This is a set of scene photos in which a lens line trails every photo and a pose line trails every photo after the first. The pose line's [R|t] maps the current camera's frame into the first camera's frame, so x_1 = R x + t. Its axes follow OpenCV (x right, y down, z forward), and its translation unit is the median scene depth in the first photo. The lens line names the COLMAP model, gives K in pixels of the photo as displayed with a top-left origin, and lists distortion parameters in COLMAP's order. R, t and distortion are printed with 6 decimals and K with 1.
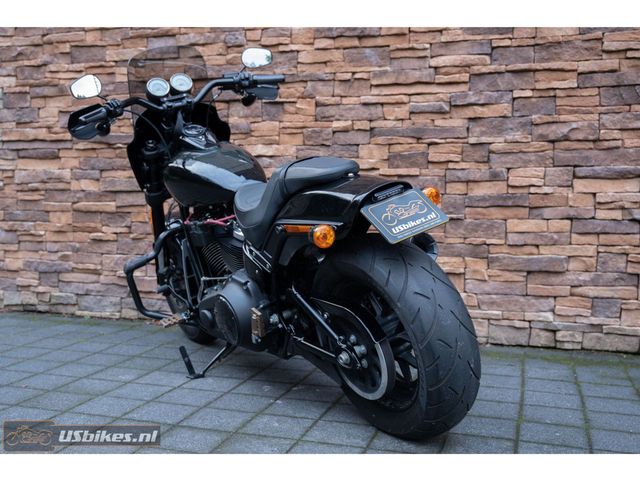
lens RADIAL K [[708.6, 0, 292.6], [0, 708.6, 251.7], [0, 0, 1]] dist [-0.026661, 0.000000]
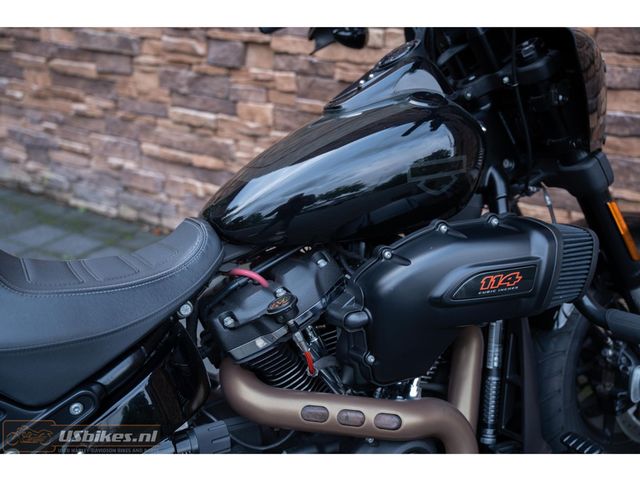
lens RADIAL K [[660.7, 0, 321.6], [0, 660.7, 240.5], [0, 0, 1]] dist [0.072292, 0.000000]
pose [[0.978584, 0.089686, -0.185285, 0.141852], [-0.023458, 0.942821, 0.332473, -0.157397], [0.204509, -0.321007, 0.924733, 0.414736]]
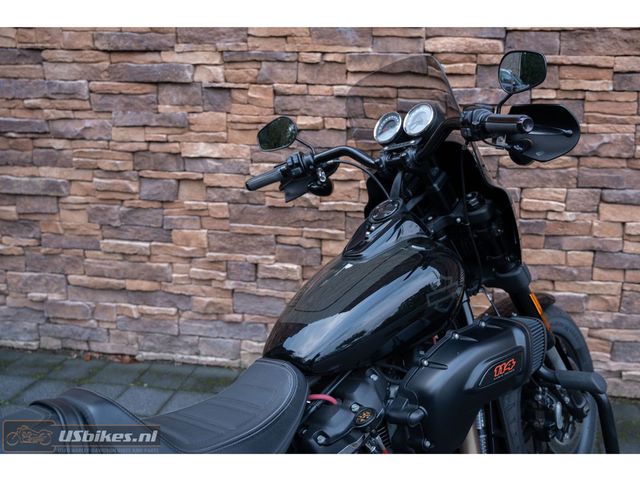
lens RADIAL K [[607.2, 0, 383.4], [0, 607.2, 202.0], [0, 0, 1]] dist [-0.036699, 0.000000]
pose [[0.984977, -0.034140, 0.169277, 0.036123], [0.006483, 0.986882, 0.161312, -0.208186], [-0.172563, -0.157791, 0.972278, 0.355546]]
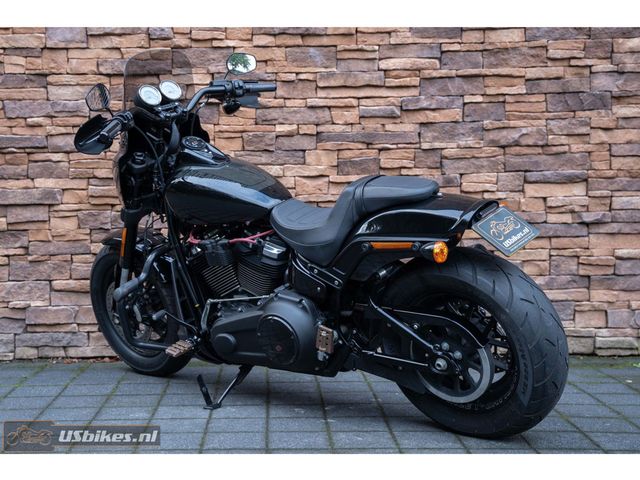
lens RADIAL K [[956.4, 0, 256.9], [0, 956.4, 218.1], [0, 0, 1]] dist [0.099775, 0.000000]
pose [[0.952825, -0.028048, 0.302220, -0.365171], [0.042421, 0.998254, -0.041098, -0.013477], [-0.300540, 0.051980, 0.952352, -0.183218]]
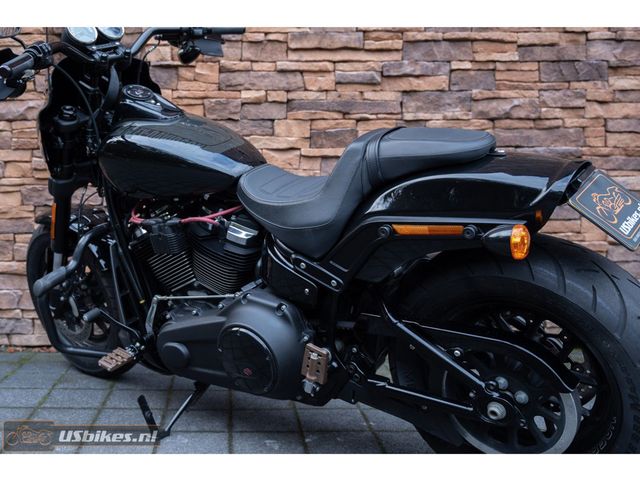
lens RADIAL K [[704.0, 0, 212.8], [0, 704.0, 229.4], [0, 0, 1]] dist [-0.058171, 0.000000]
pose [[0.955780, -0.028923, 0.292658, -0.229519], [0.031903, 0.999476, -0.005414, -0.021202], [-0.292348, 0.014512, 0.956202, 0.244621]]
